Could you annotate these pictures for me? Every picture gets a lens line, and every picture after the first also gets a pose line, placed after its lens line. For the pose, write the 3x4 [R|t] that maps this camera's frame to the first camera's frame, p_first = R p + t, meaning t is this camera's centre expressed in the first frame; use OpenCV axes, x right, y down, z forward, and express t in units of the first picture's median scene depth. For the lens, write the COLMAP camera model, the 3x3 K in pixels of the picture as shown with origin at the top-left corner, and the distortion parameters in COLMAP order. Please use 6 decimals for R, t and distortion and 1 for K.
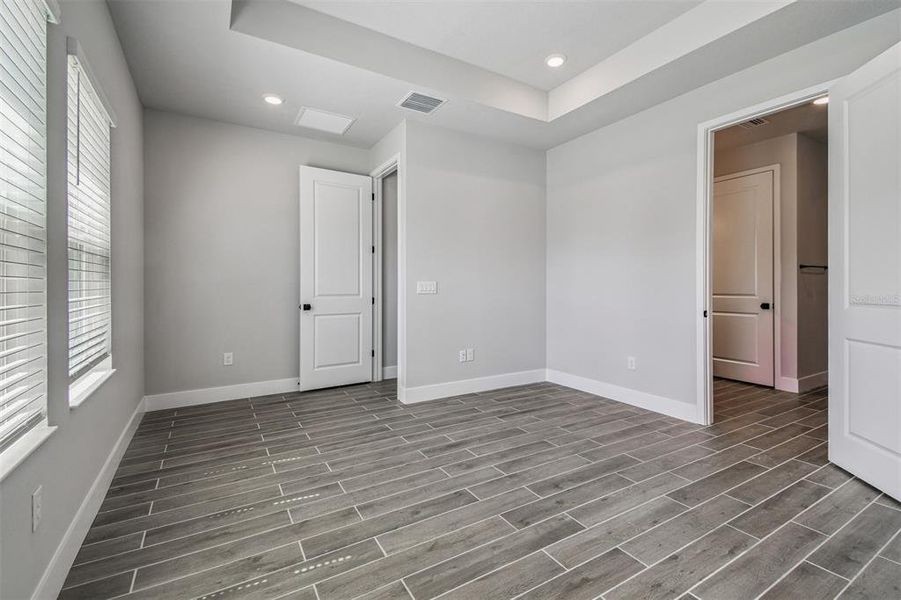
lens RADIAL K [[402.2, 0, 453.9], [0, 402.2, 288.4], [0, 0, 1]] dist [0.041921, -0.000448]
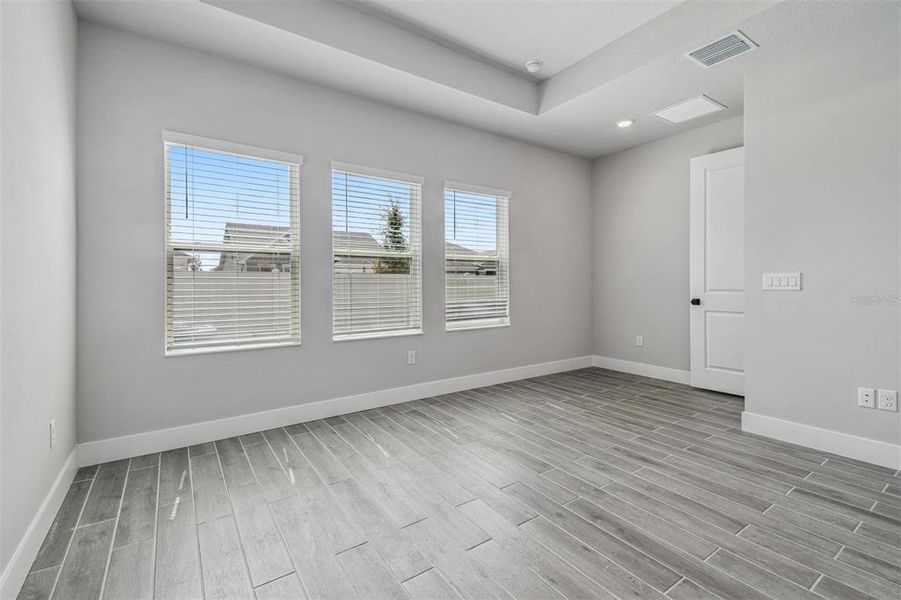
lens RADIAL K [[402.2, 0, 453.9], [0, 402.2, 288.4], [0, 0, 1]] dist [0.041921, -0.000448]
pose [[0.060022, 0.013395, -0.998107, 0.790681], [0.002155, 0.999906, 0.013548, -0.001349], [0.998195, -0.002964, 0.059988, 0.481312]]
